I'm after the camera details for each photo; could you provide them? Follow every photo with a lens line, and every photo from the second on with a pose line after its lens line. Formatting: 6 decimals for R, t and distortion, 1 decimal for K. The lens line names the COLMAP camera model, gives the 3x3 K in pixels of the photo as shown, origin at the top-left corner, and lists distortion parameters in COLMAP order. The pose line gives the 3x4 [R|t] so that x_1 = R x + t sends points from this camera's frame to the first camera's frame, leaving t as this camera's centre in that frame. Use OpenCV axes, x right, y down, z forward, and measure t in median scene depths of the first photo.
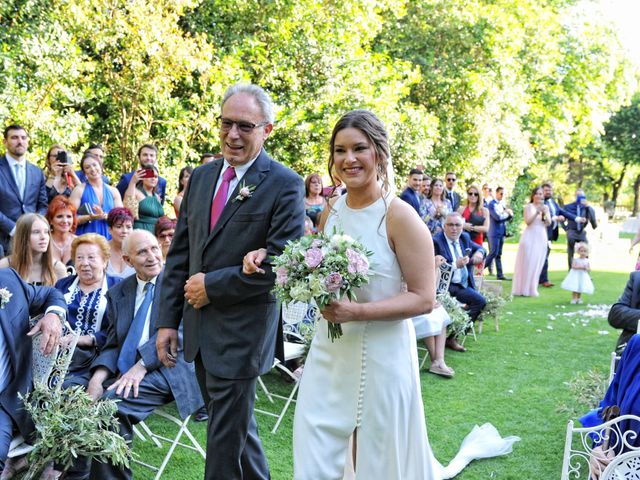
lens RADIAL K [[684.1, 0, 317.0], [0, 684.1, 242.1], [0, 0, 1]] dist [-0.019084, 0.000000]
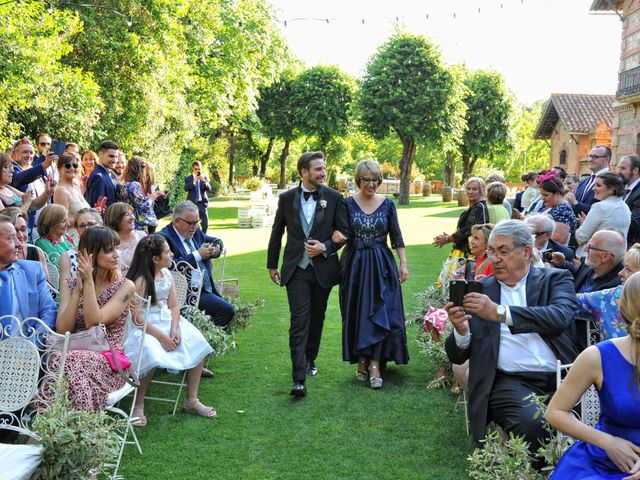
lens RADIAL K [[684.1, 0, 317.5], [0, 684.1, 236.2], [0, 0, 1]] dist [-0.019084, 0.000000]
pose [[0.874501, -0.049253, 0.482516, -0.012766], [0.033741, 0.998598, 0.040782, -0.007160], [-0.483848, -0.019384, 0.874937, 0.057967]]
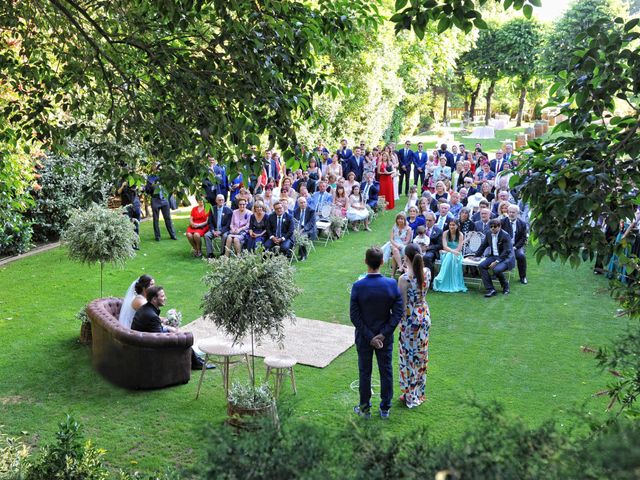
lens RADIAL K [[684.1, 0, 320.0], [0, 684.1, 239.7], [0, 0, 1]] dist [-0.019084, 0.000000]
pose [[0.984819, -0.063236, 0.161656, -0.107324], [0.038348, 0.987532, 0.152679, -0.048155], [-0.169295, -0.144162, 0.974965, -0.399961]]
